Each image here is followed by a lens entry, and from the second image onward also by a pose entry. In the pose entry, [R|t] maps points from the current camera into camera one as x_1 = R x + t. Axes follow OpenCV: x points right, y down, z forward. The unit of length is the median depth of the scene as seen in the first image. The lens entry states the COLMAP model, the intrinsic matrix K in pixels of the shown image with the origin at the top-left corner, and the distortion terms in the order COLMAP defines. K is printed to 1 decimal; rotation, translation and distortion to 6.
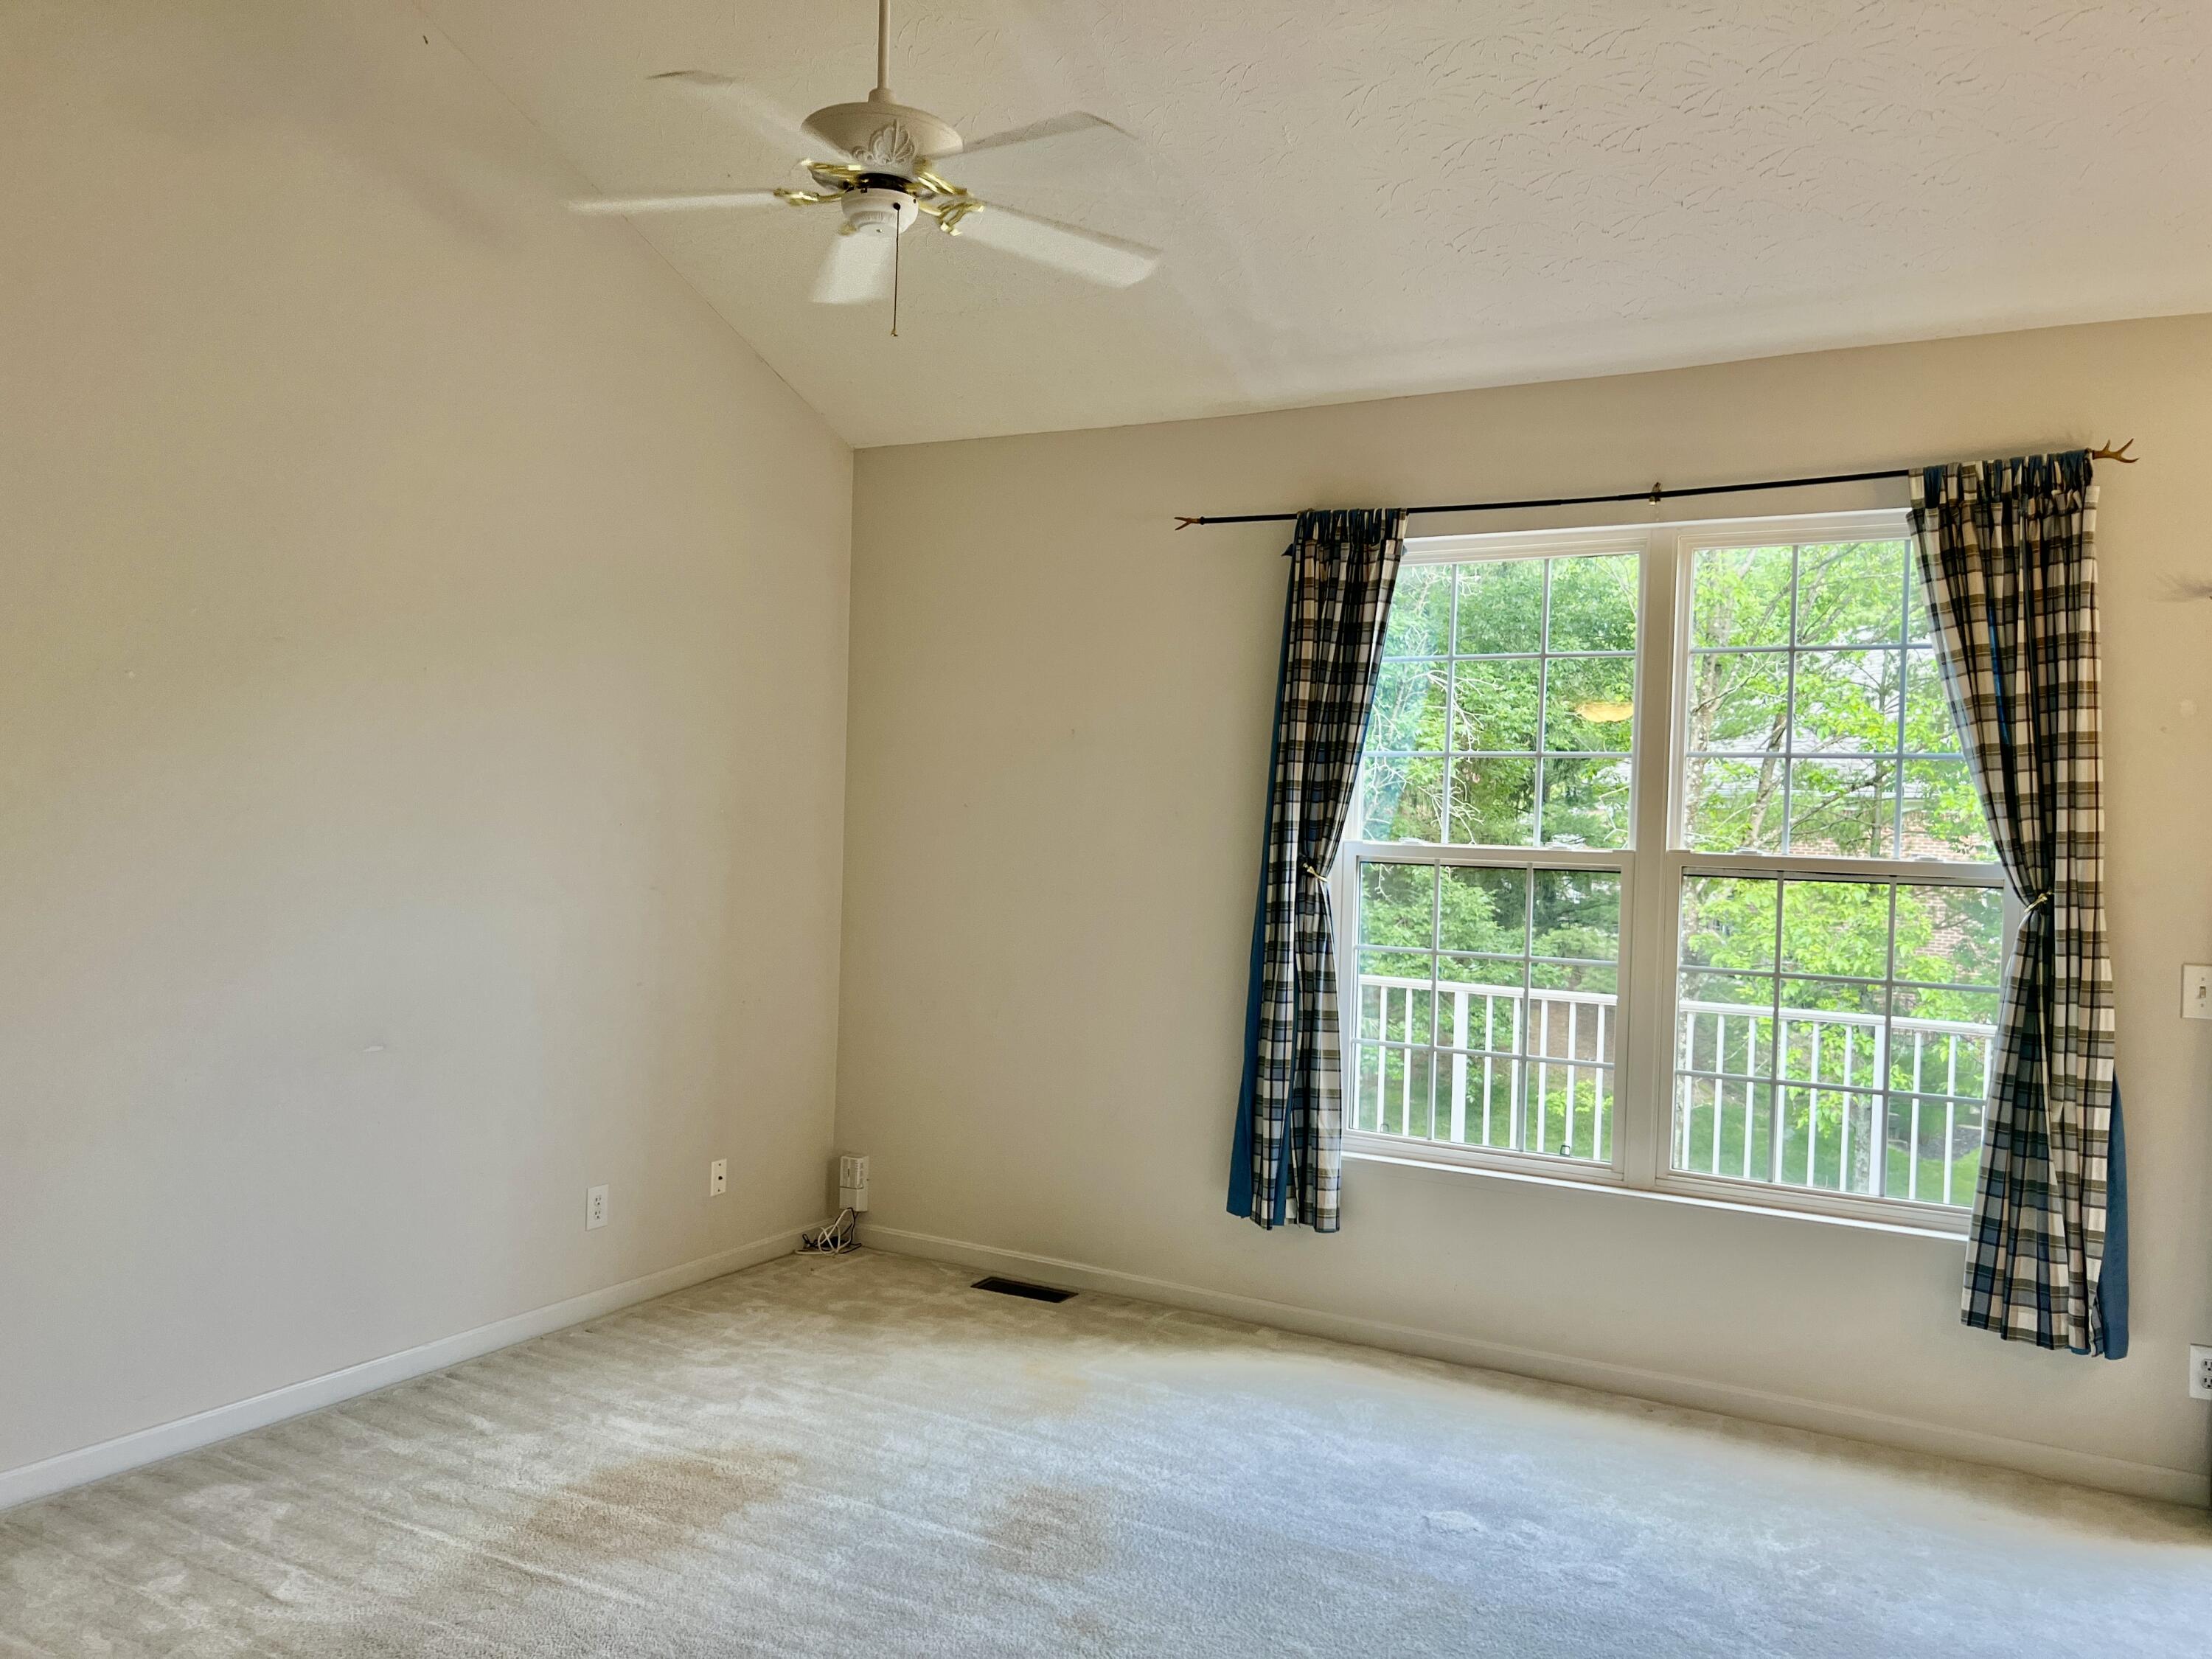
lens RADIAL K [[1641.3, 0, 1095.9], [0, 1641.3, 840.4], [0, 0, 1]] dist [-0.000602, -0.035938]
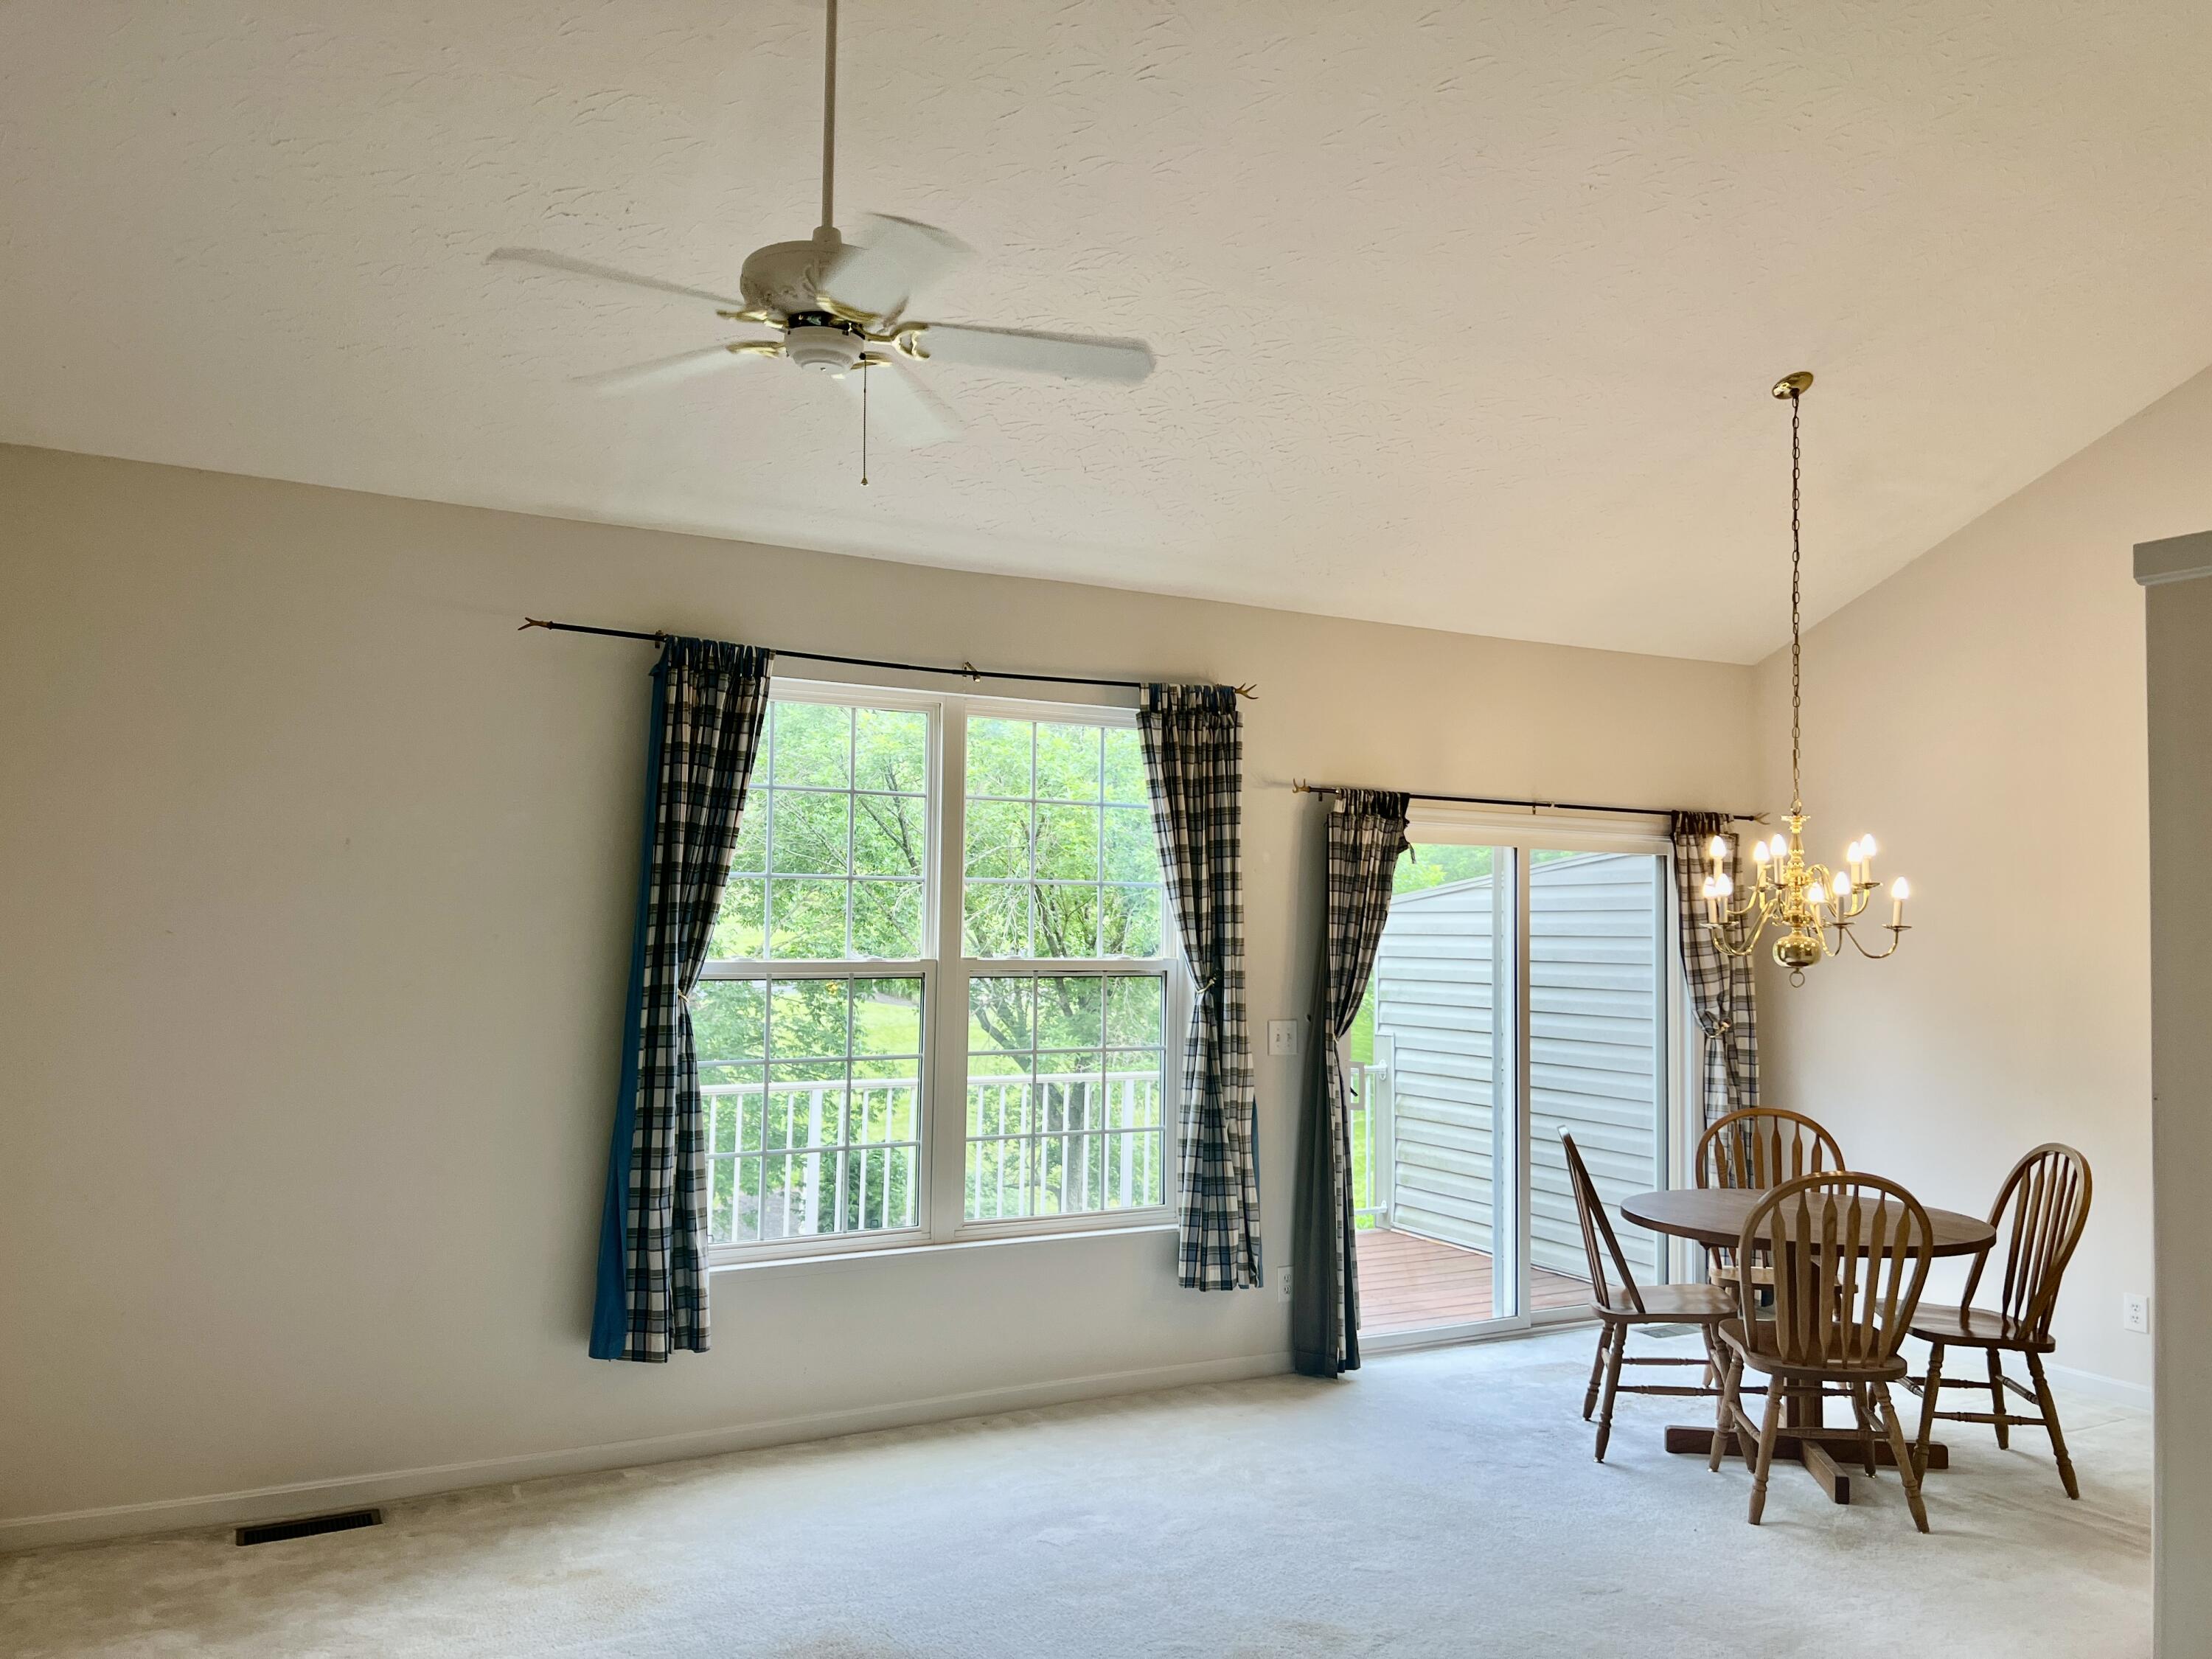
lens RADIAL K [[1641.3, 0, 1099.4], [0, 1641.3, 809.9], [0, 0, 1]] dist [-0.000602, -0.035938]
pose [[0.507746, 0.042899, 0.860438, -0.727606], [0.017857, 0.998021, -0.060296, -0.031976], [-0.861322, 0.045979, 0.505975, 0.313457]]
